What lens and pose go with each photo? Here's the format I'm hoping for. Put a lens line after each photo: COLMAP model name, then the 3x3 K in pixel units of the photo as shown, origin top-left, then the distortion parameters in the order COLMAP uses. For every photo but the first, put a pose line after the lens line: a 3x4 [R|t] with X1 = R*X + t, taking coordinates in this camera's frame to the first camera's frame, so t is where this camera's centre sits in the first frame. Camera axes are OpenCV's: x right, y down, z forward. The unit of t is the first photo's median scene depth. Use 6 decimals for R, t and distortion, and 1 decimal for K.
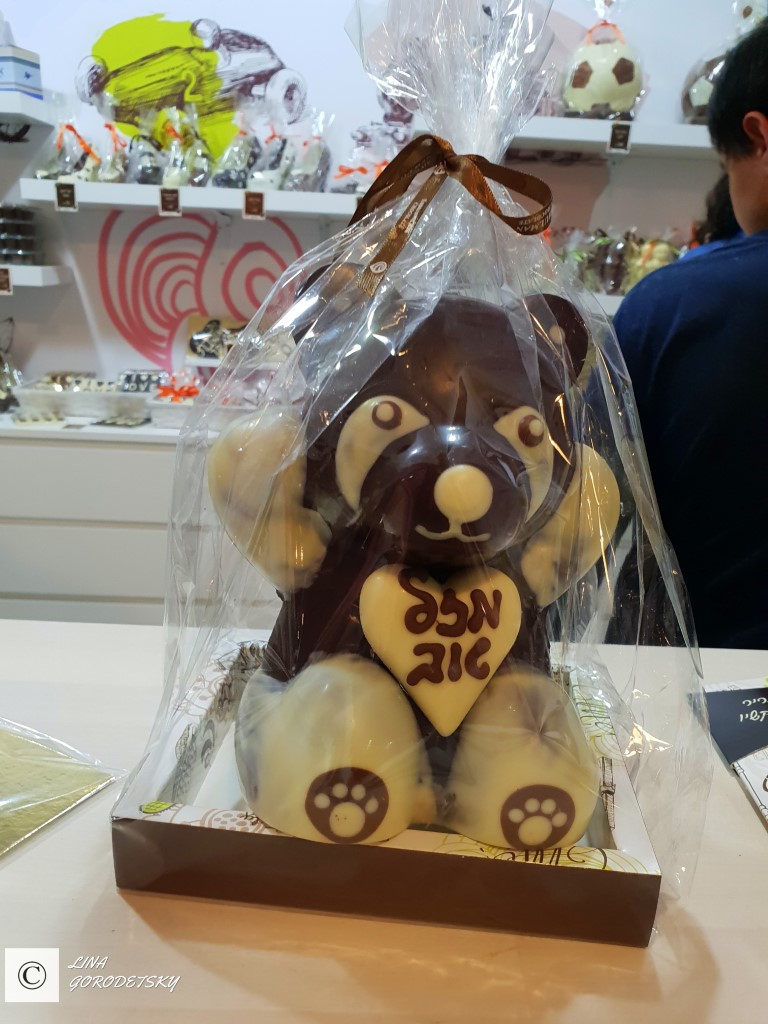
lens RADIAL K [[773.1, 0, 384.0], [0, 773.1, 512.0], [0, 0, 1]] dist [-0.098361, 0.005205]
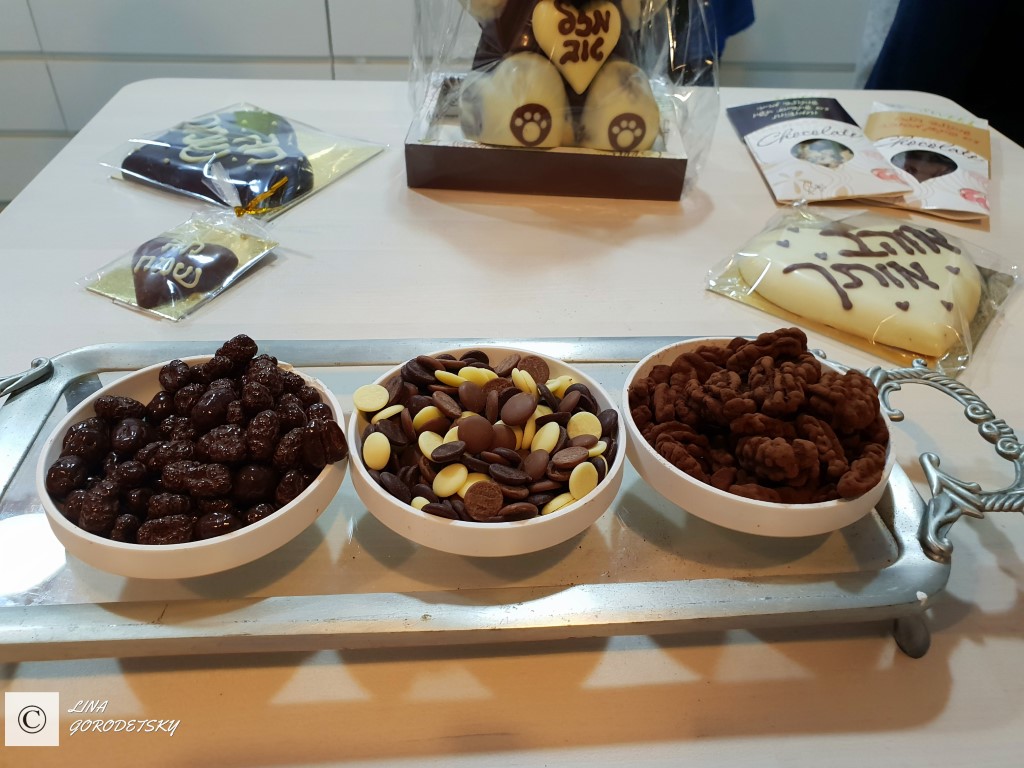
lens RADIAL K [[790.6, 0, 515.4], [0, 790.6, 389.3], [0, 0, 1]] dist [0.004102, 0.004852]
pose [[0.998740, -0.032094, 0.038570, -0.179549], [0.015428, 0.927871, 0.372581, 0.240905], [-0.047746, -0.371517, 0.927198, -1.094607]]
